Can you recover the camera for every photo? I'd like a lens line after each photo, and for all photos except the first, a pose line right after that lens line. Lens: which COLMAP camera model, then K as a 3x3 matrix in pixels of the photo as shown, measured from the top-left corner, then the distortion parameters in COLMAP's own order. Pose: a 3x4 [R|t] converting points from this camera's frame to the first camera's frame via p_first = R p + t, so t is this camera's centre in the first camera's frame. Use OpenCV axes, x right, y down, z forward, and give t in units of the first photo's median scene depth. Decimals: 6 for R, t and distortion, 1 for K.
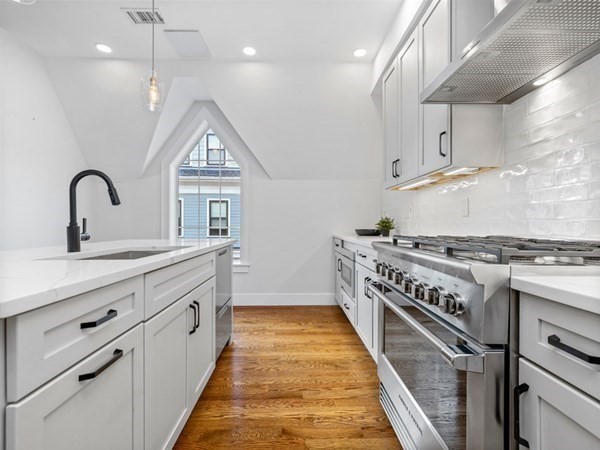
lens RADIAL K [[295.0, 0, 300.0], [0, 295.0, 225.0], [0, 0, 1]] dist [0.002804, -0.000058]
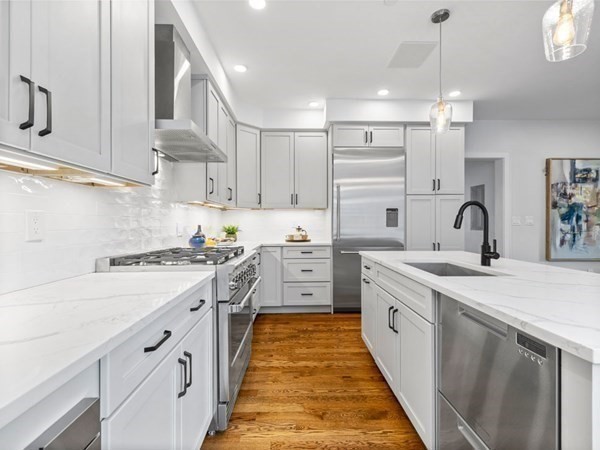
lens RADIAL K [[295.0, 0, 300.0], [0, 295.0, 225.0], [0, 0, 1]] dist [0.002804, -0.000058]
pose [[-0.999972, 0.001821, 0.007223, 0.020849], [0.001875, 0.999971, 0.007361, -0.085362], [-0.007210, 0.007374, -0.999947, 2.069839]]
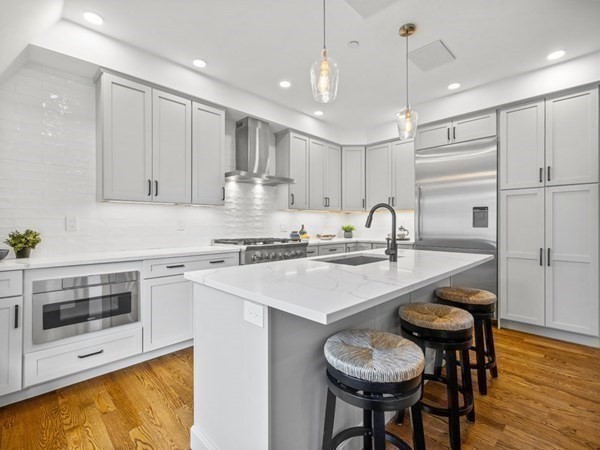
lens RADIAL K [[282.3, 0, 300.0], [0, 282.3, 225.0], [0, 0, 1]] dist [-0.001338, -0.000409]
pose [[-0.685733, -0.001495, 0.727852, -1.300419], [0.003034, 0.999983, 0.004912, -0.082103], [-0.727847, 0.005576, -0.685717, 2.039583]]
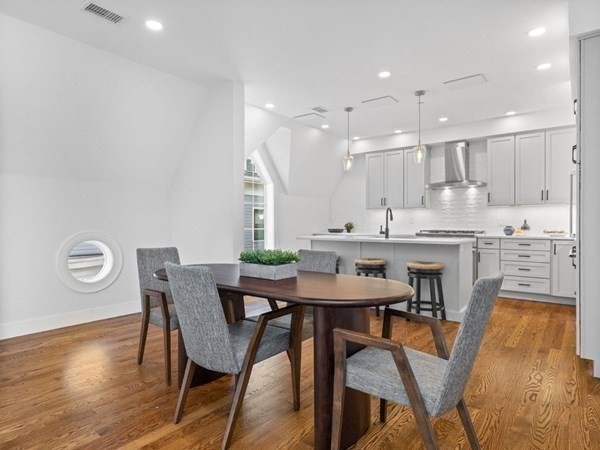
lens RADIAL K [[357.7, 0, 300.0], [0, 357.7, 225.0], [0, 0, 1]] dist [-0.003554, -0.001002]
pose [[0.635010, -0.002297, 0.772500, -3.410653], [-0.000039, 0.999995, 0.003006, -0.031633], [-0.772504, -0.001939, 0.635007, -0.402607]]
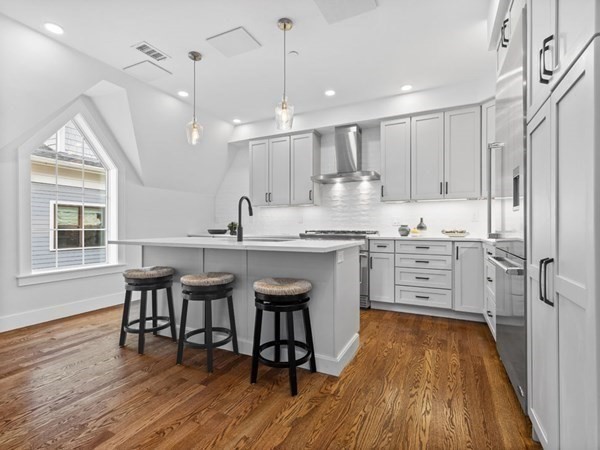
lens RADIAL K [[295.0, 0, 300.0], [0, 295.0, 225.0], [0, 0, 1]] dist [0.002804, -0.000058]
pose [[0.466650, 0.006599, 0.884417, -1.969287], [-0.000614, 0.999974, -0.007137, 0.005546], [-0.884442, 0.002787, 0.466642, -0.137033]]
